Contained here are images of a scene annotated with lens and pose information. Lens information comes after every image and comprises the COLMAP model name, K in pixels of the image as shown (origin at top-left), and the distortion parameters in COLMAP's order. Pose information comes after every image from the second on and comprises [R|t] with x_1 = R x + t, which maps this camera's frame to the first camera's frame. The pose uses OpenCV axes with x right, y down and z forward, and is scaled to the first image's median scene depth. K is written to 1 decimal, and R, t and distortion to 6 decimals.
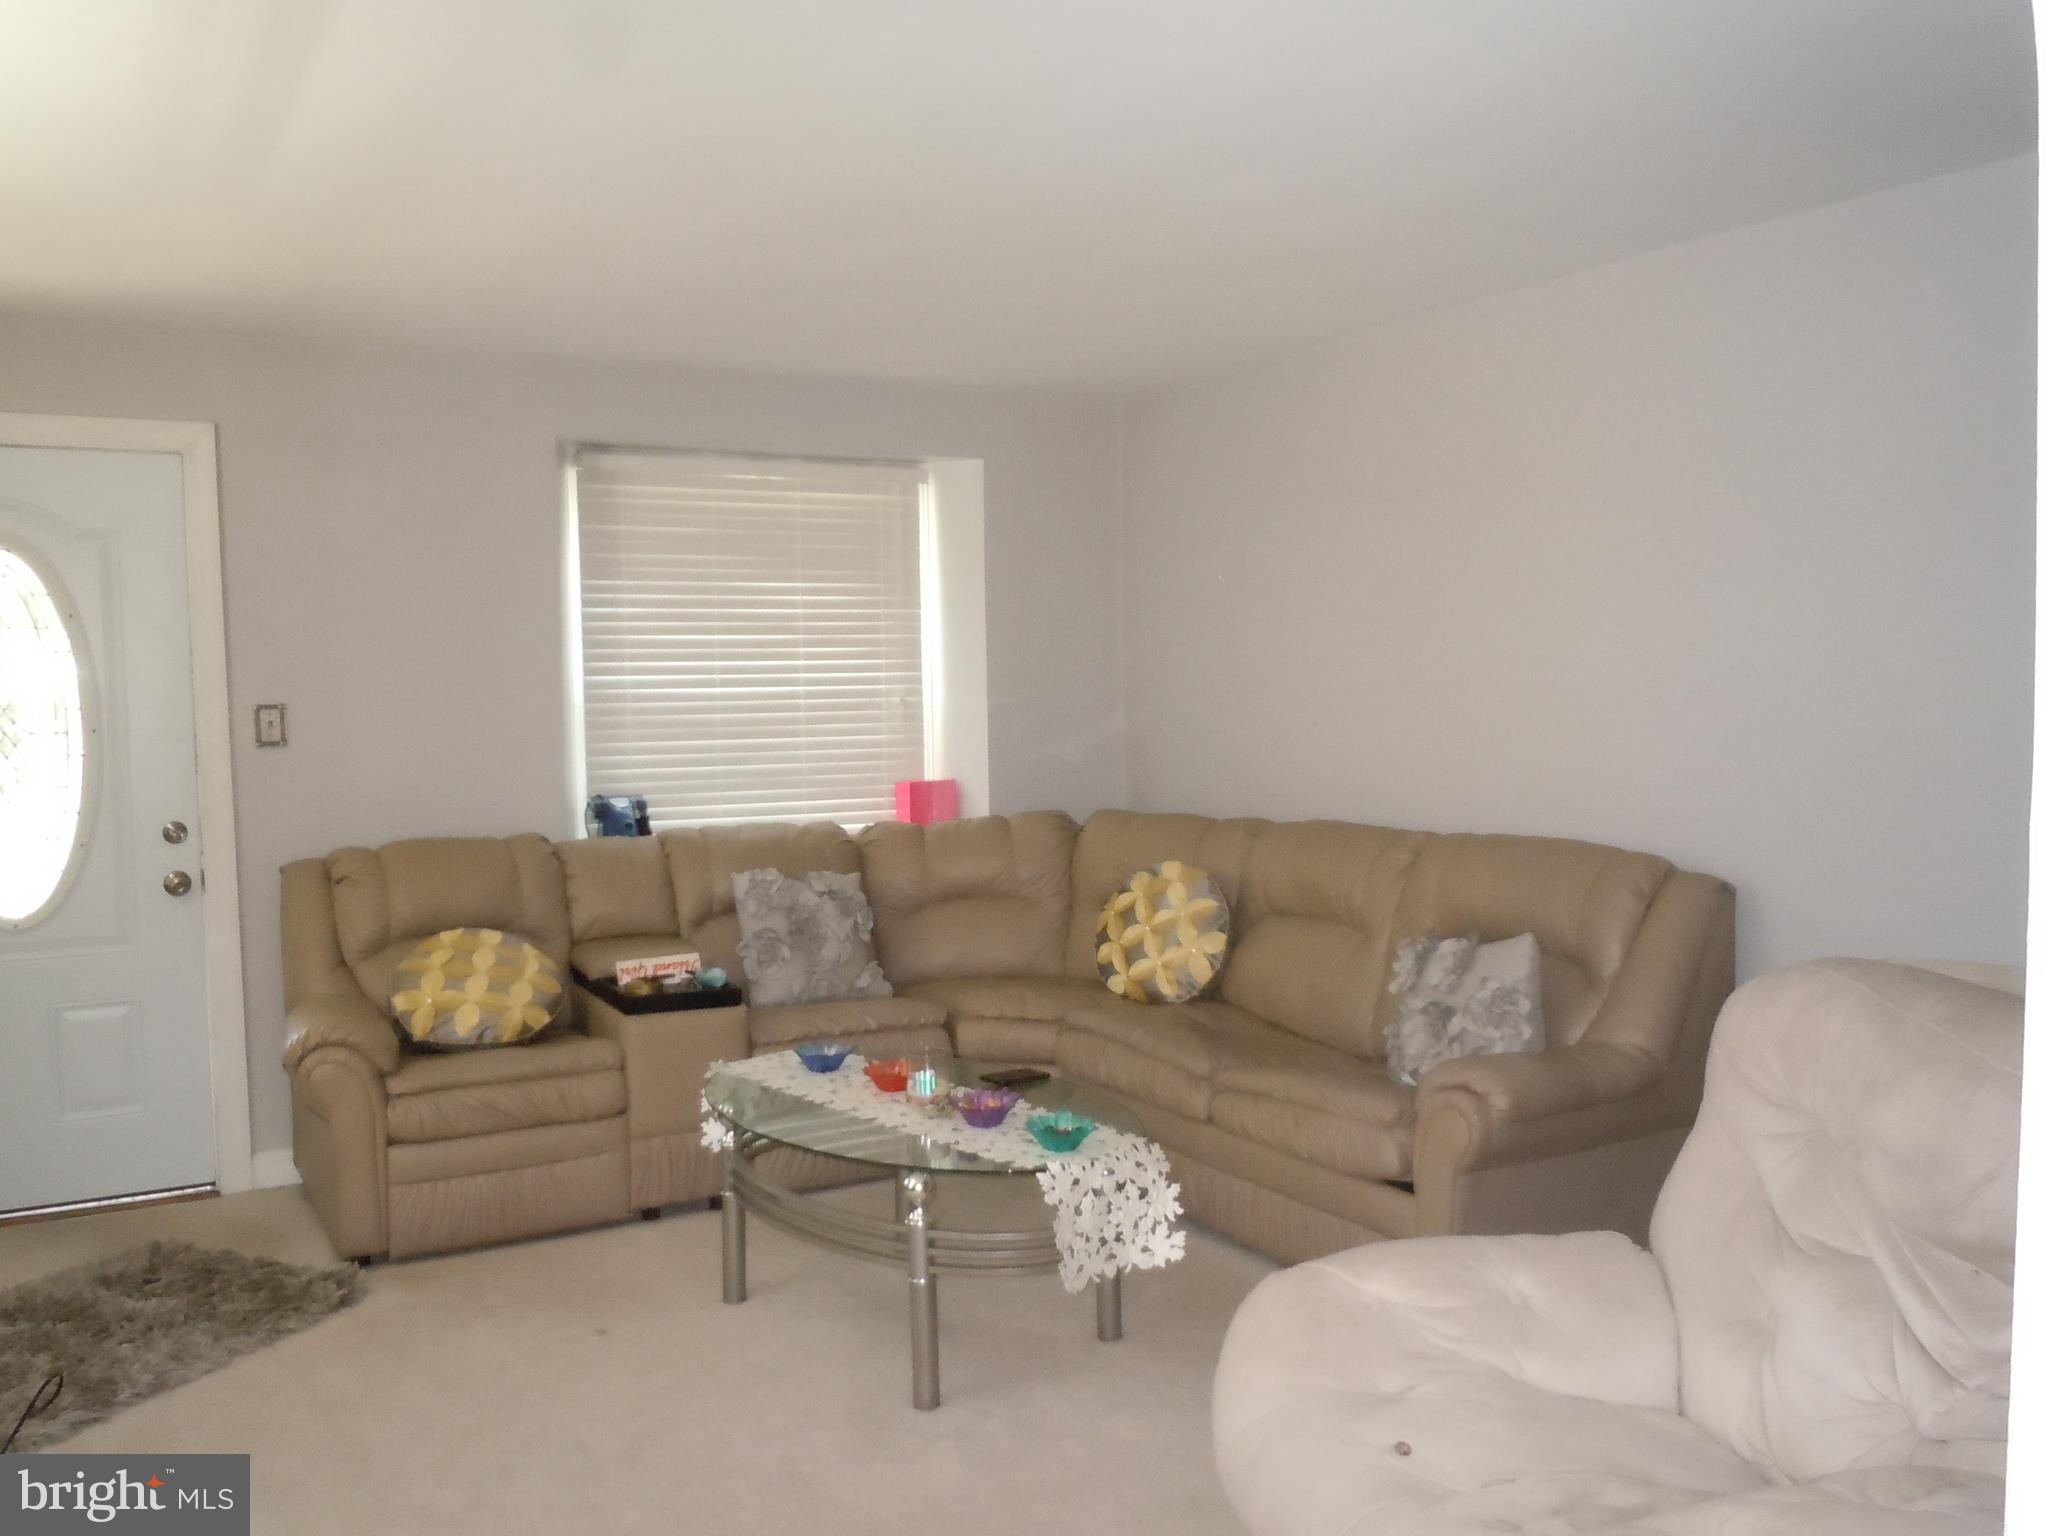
lens RADIAL K [[1716.2, 0, 1025.6], [0, 1716.2, 776.1], [0, 0, 1]] dist [0.019668, -0.074501]
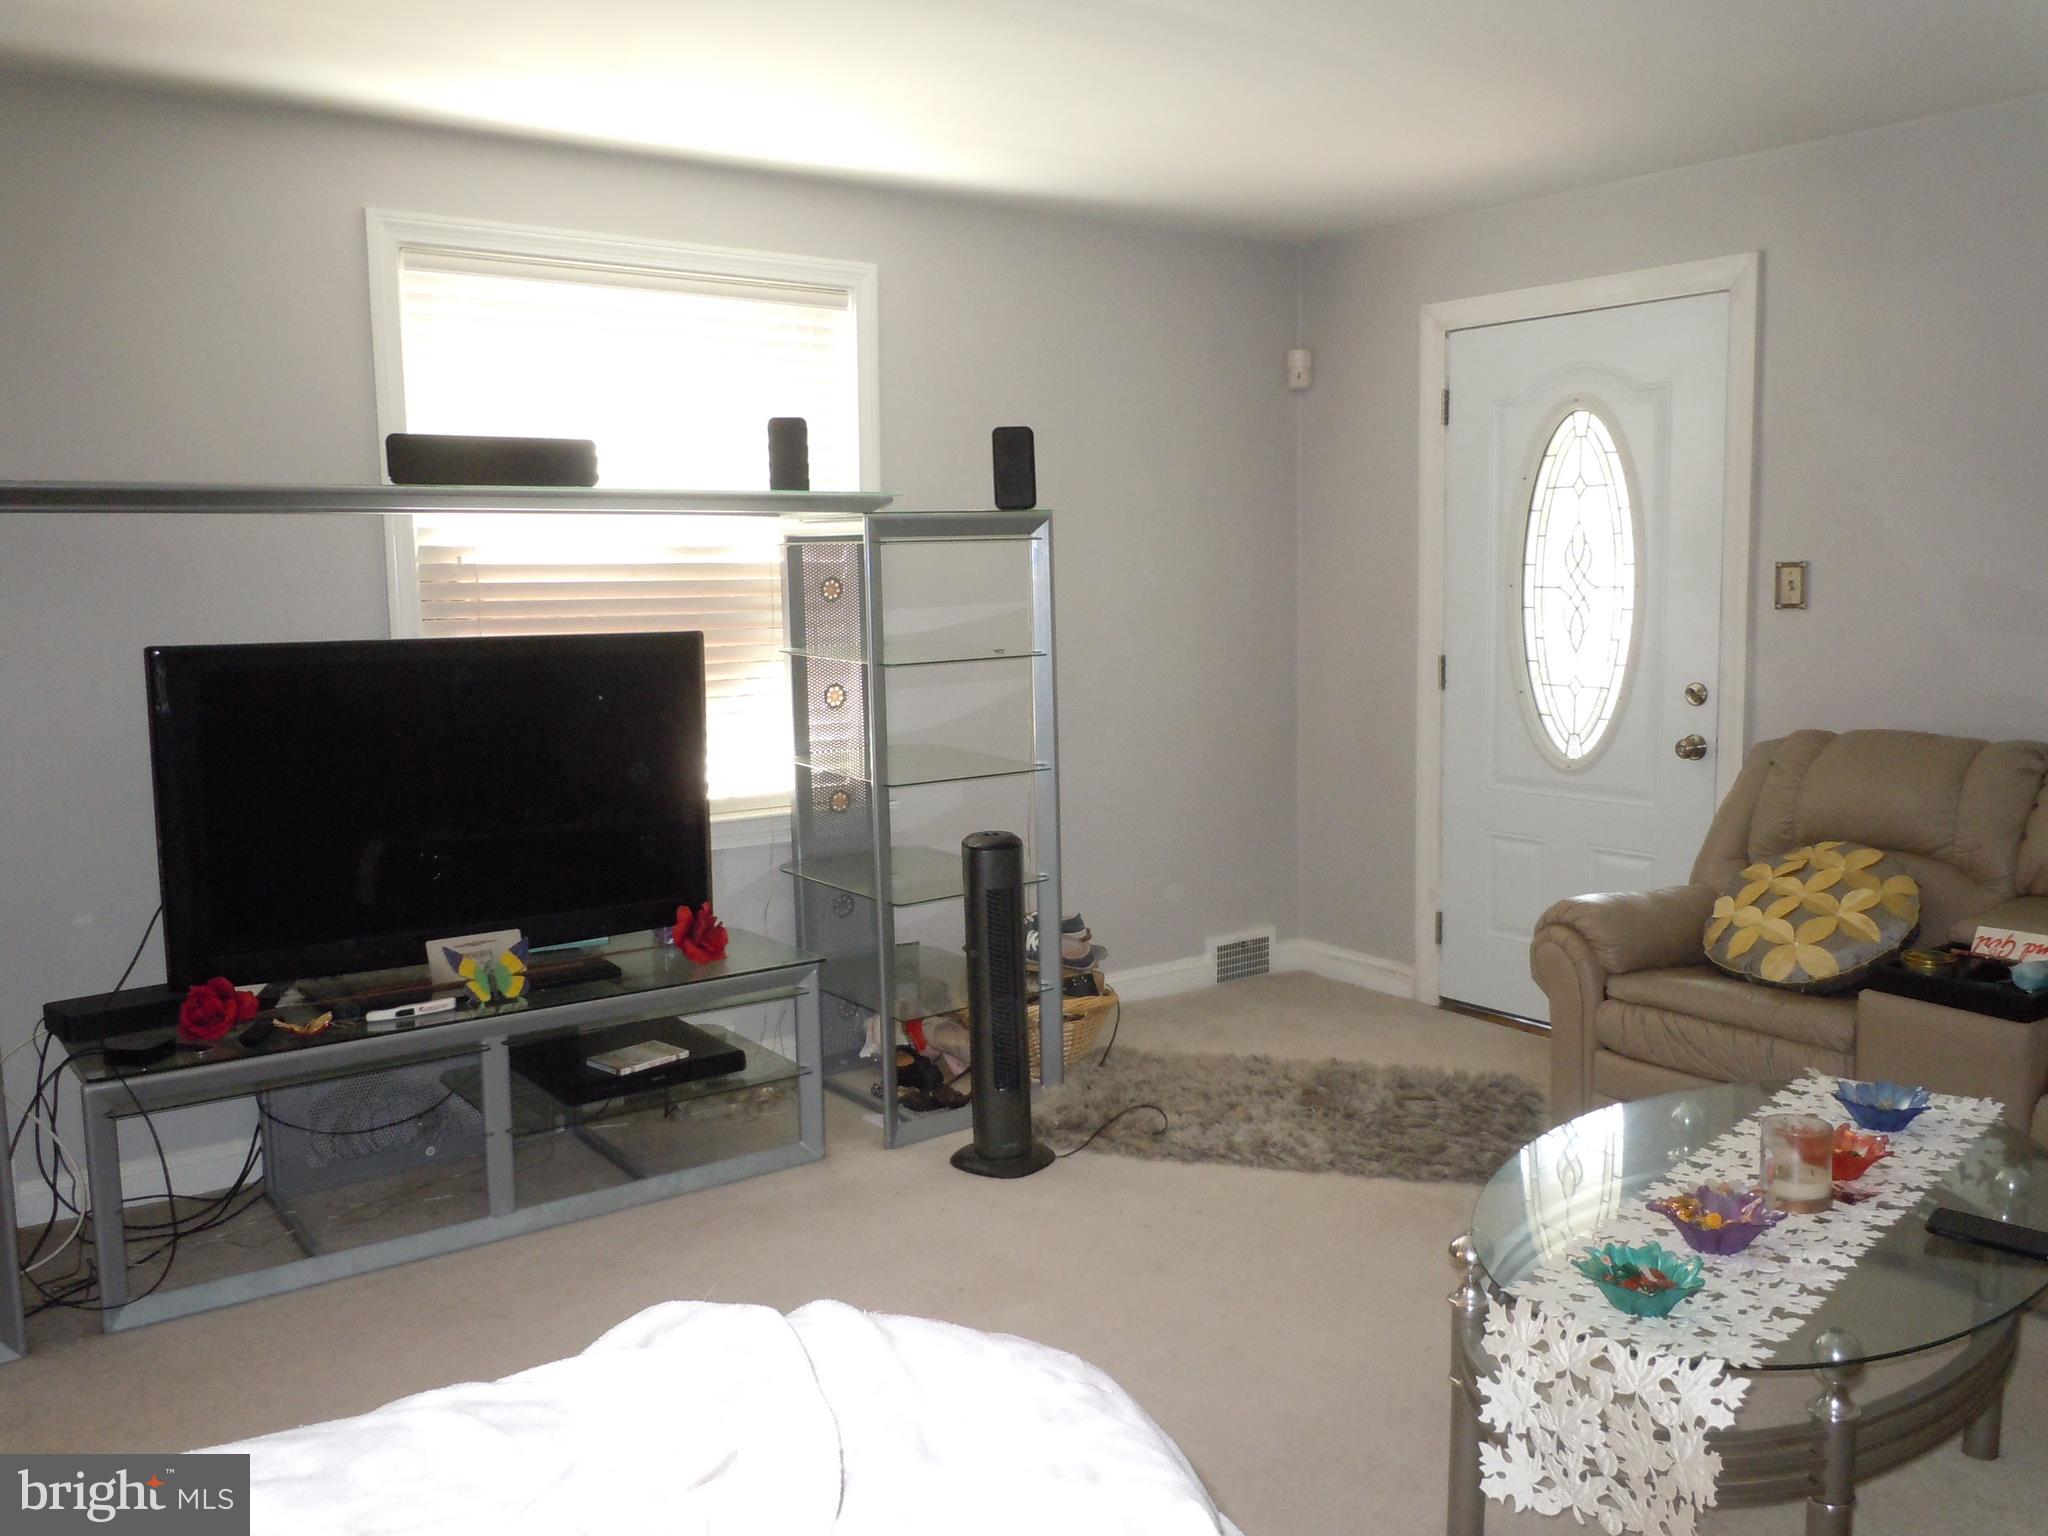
lens RADIAL K [[1716.2, 0, 1024.0], [0, 1716.2, 771.0], [0, 0, 1]] dist [0.019668, -0.074501]
pose [[0.119057, 0.131441, -0.984149, 0.417062], [-0.045694, 0.990874, 0.126812, -0.029561], [0.991835, 0.029872, 0.123977, 0.509729]]
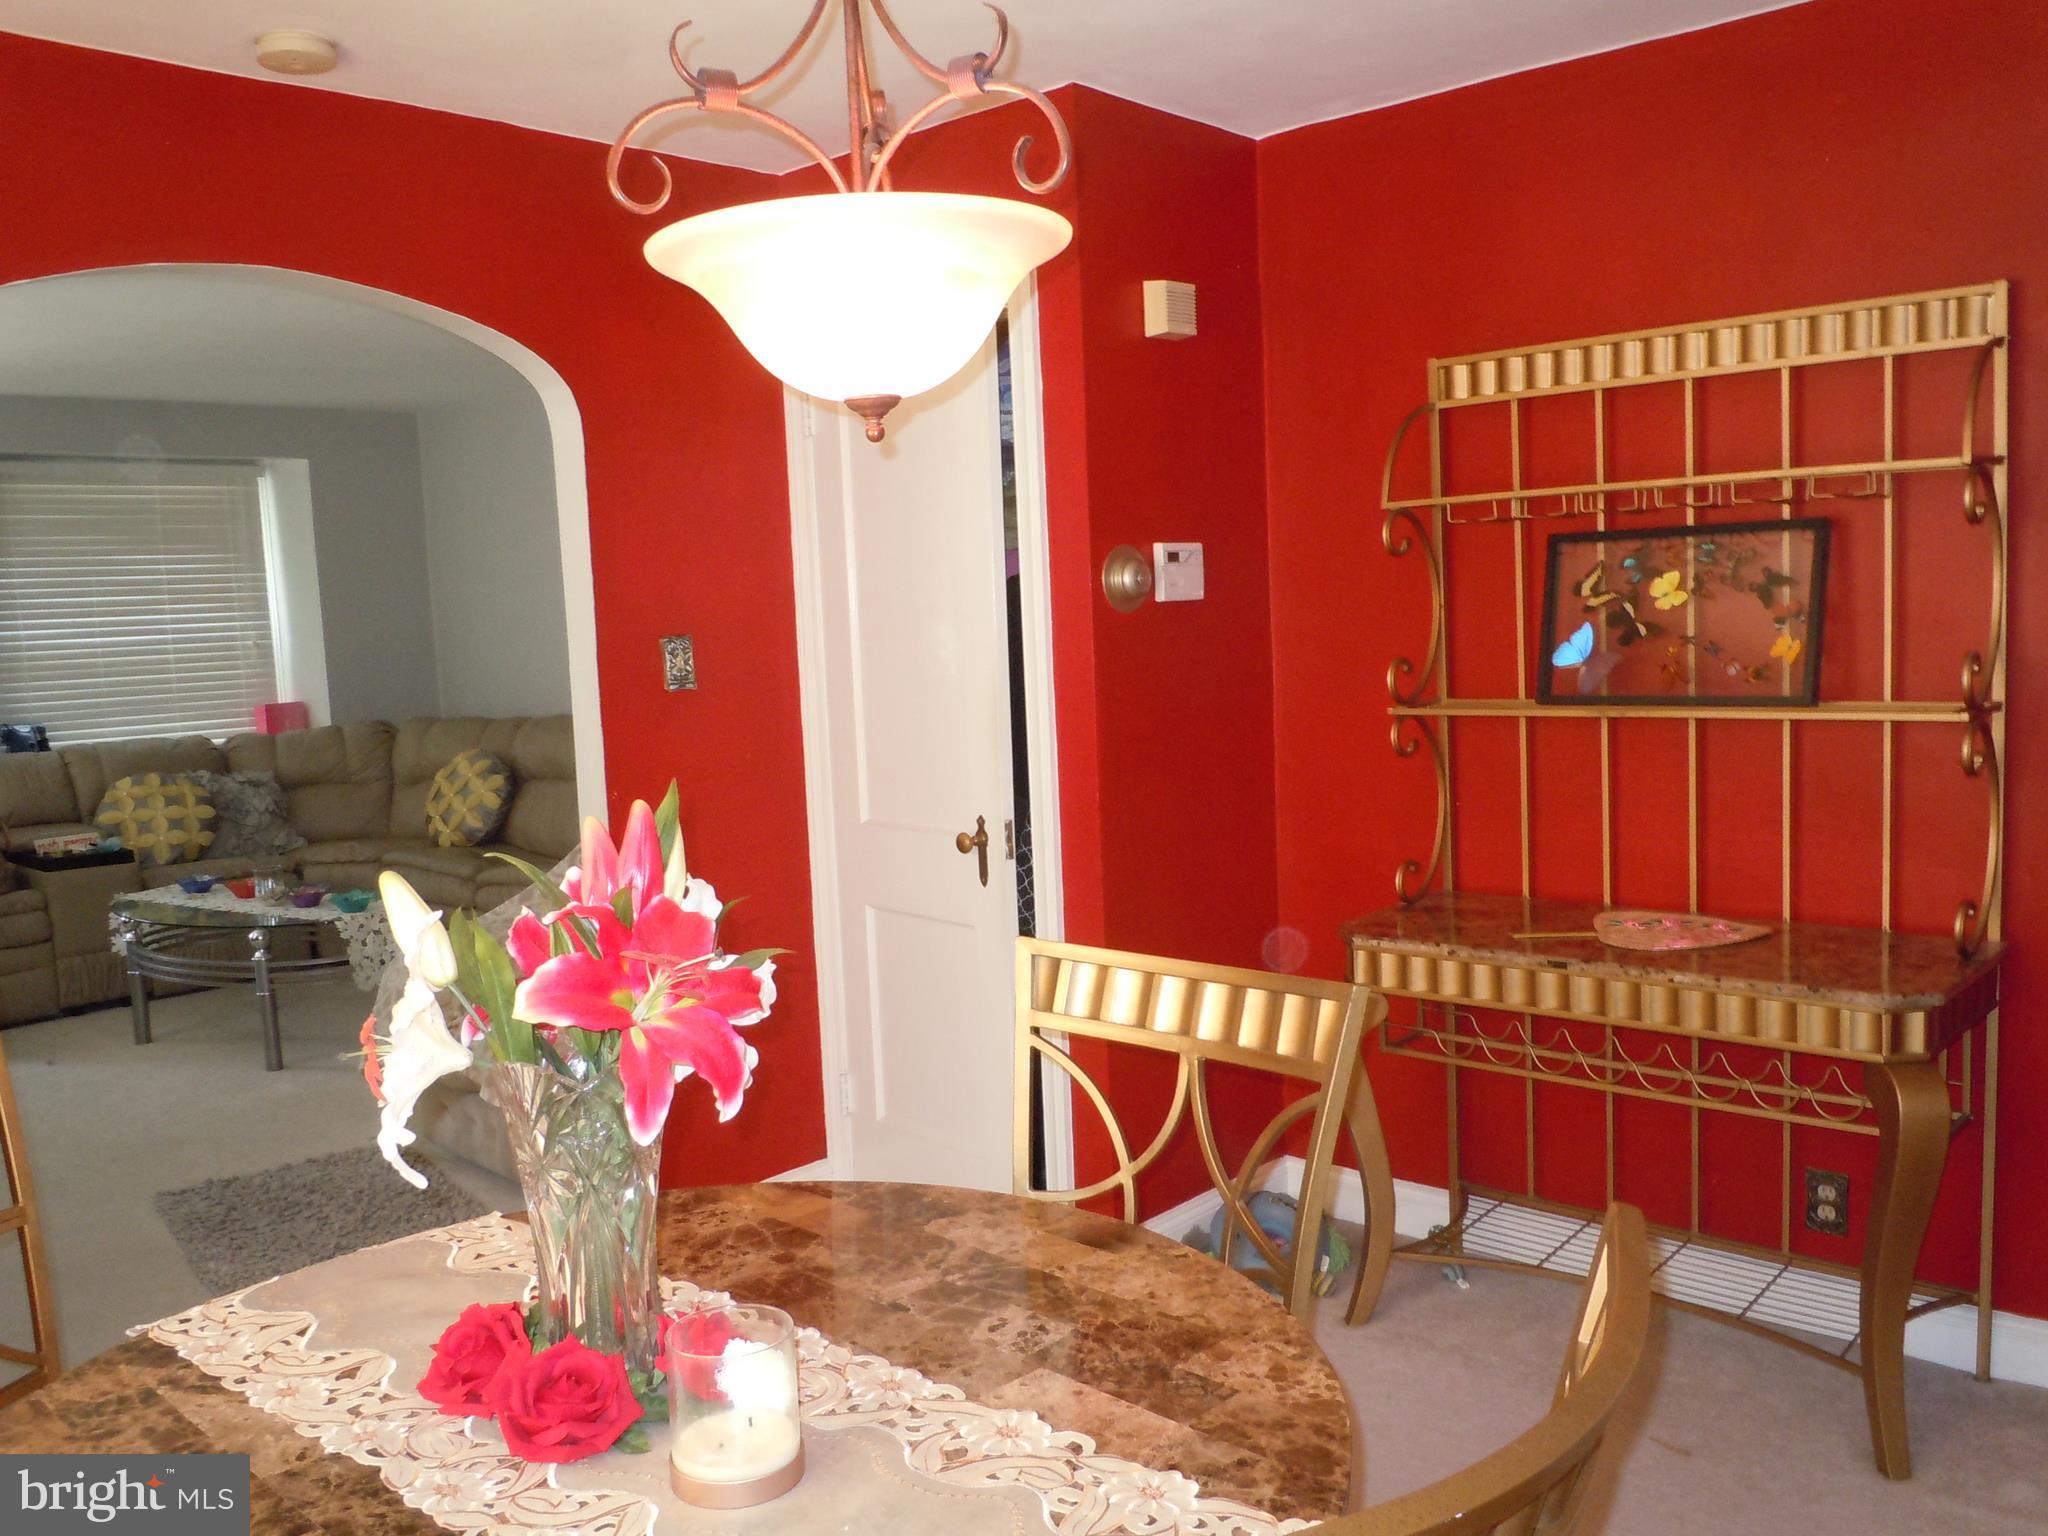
lens RADIAL K [[1716.2, 0, 1040.6], [0, 1716.2, 783.7], [0, 0, 1]] dist [0.019668, -0.074501]
pose [[0.945937, -0.057426, 0.319227, 0.090694], [0.042960, 0.997713, 0.052179, 0.026363], [-0.321494, -0.035644, 0.946241, -0.561686]]
